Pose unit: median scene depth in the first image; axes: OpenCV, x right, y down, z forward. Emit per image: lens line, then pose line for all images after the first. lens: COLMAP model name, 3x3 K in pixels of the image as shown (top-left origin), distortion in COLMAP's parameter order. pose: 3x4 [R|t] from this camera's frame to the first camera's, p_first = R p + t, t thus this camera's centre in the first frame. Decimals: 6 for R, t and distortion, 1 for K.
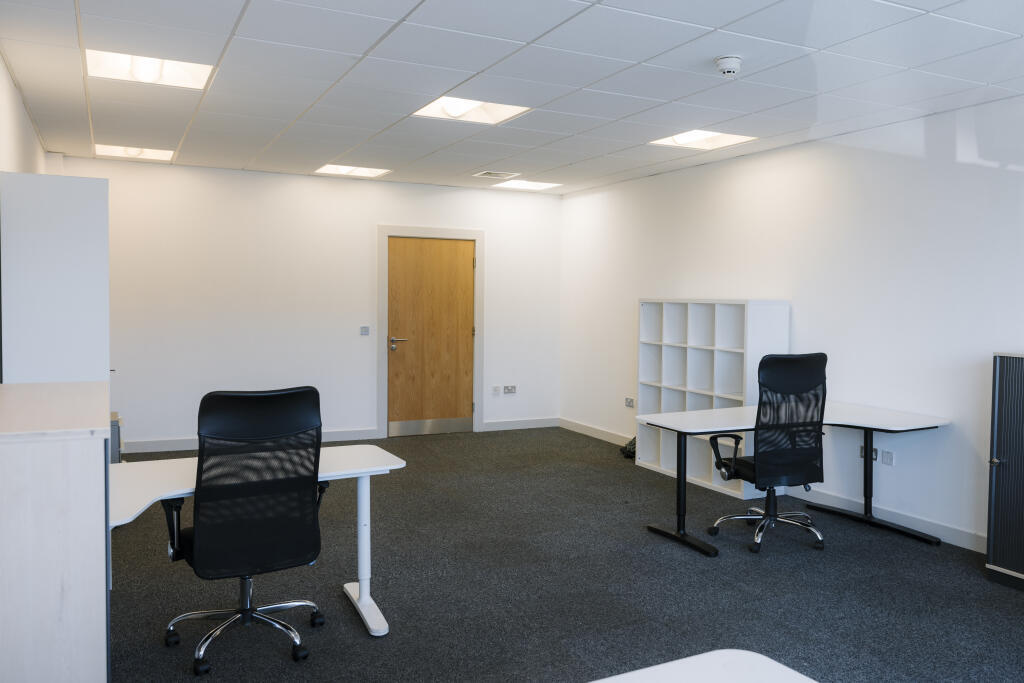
lens RADIAL K [[816.6, 0, 513.7], [0, 816.6, 339.0], [0, 0, 1]] dist [-0.000257, -0.003594]
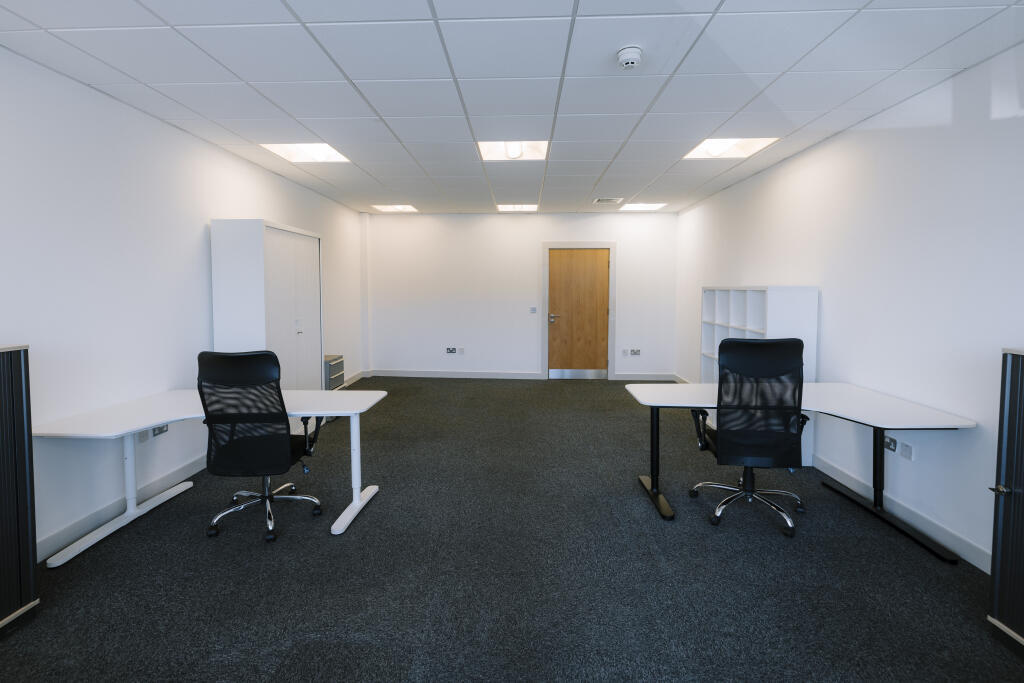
lens RADIAL K [[466.7, 0, 485.1], [0, 466.7, 315.3], [0, 0, 1]] dist [-0.002024, 0.000729]
pose [[0.876644, 0.015975, -0.480874, 0.282882], [-0.014087, 0.999872, 0.007537, -0.008732], [0.480933, 0.000167, 0.876758, 0.287871]]
